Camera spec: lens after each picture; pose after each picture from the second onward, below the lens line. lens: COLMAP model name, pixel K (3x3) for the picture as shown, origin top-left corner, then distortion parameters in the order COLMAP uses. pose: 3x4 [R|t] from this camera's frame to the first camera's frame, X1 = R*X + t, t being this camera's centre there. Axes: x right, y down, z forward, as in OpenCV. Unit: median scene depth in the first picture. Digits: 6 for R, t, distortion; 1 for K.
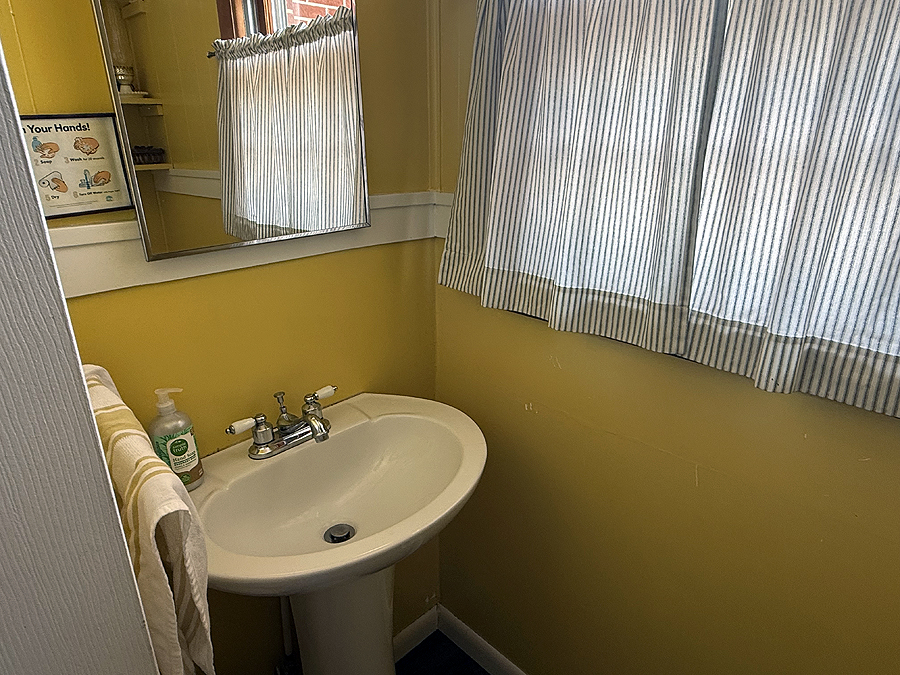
lens RADIAL K [[570.6, 0, 444.6], [0, 570.6, 335.4], [0, 0, 1]] dist [-0.002875, 0.002049]
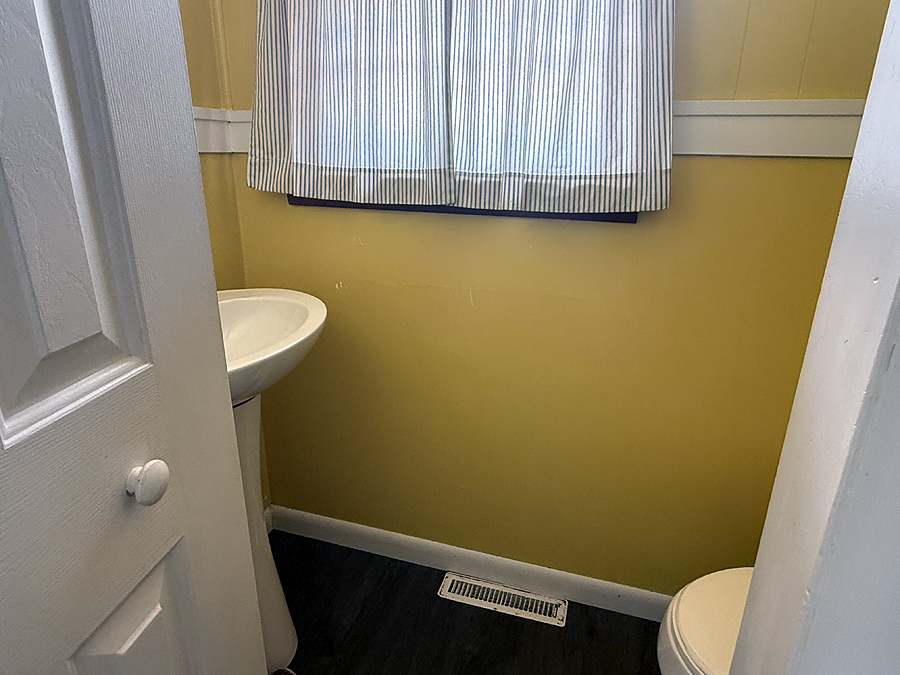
lens RADIAL K [[570.6, 0, 453.6], [0, 570.6, 339.9], [0, 0, 1]] dist [-0.002875, 0.002049]
pose [[0.875599, -0.146260, 0.460363, -0.286869], [0.148770, 0.988384, 0.031058, 0.311267], [-0.459558, 0.041294, 0.887187, -0.263264]]
